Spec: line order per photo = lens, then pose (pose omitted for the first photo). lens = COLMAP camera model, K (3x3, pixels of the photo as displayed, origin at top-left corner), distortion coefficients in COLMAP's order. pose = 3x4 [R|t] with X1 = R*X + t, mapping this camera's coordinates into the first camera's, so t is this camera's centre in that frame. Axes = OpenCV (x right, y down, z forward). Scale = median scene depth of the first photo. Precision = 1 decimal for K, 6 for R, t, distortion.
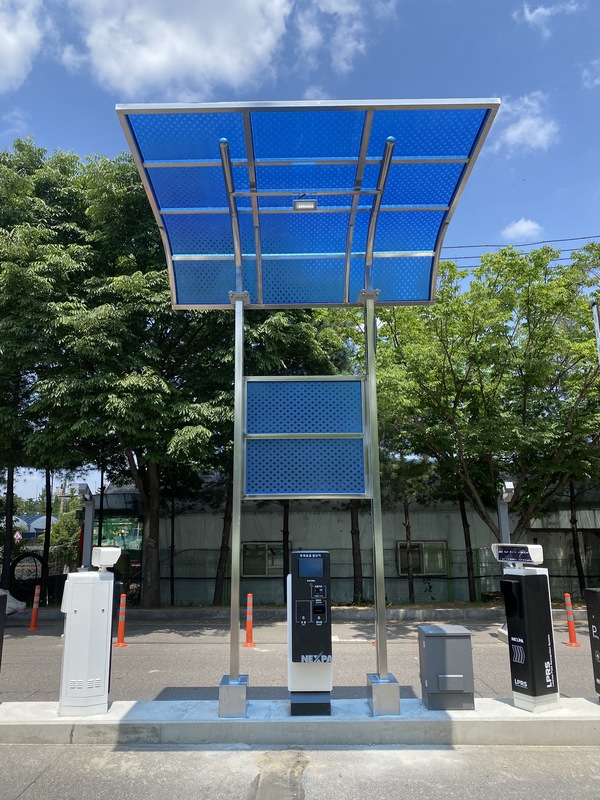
lens RADIAL K [[610.2, 0, 300.0], [0, 610.2, 400.0], [0, 0, 1]] dist [0.012260, -0.003412]
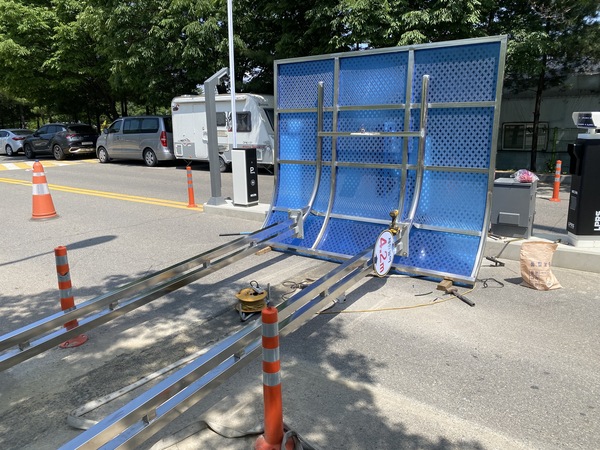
lens RADIAL K [[456.5, 0, 302.1], [0, 456.5, 215.8], [0, 0, 1]] dist [0.085592, -0.125718]
pose [[0.809637, 0.104872, -0.577486, 0.454614], [0.137485, 0.922646, 0.360309, 0.039224], [0.570602, -0.371115, 0.732590, 0.025200]]
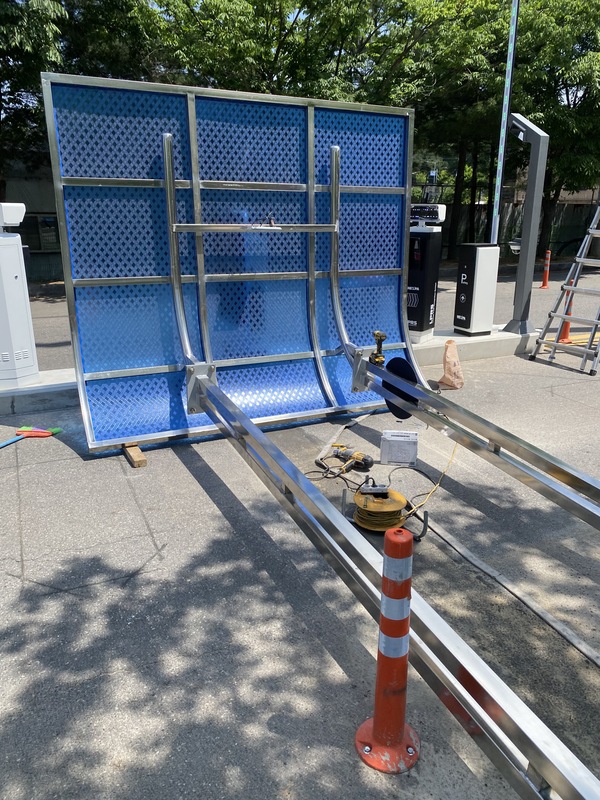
lens RADIAL K [[613.1, 0, 300.0], [0, 613.1, 400.0], [0, 0, 1]] dist [0.025449, 0.001065]
pose [[0.903475, -0.121520, 0.411055, -0.344663], [-0.096036, 0.877206, 0.470411, 0.051850], [-0.417745, -0.464481, 0.780863, 0.084052]]
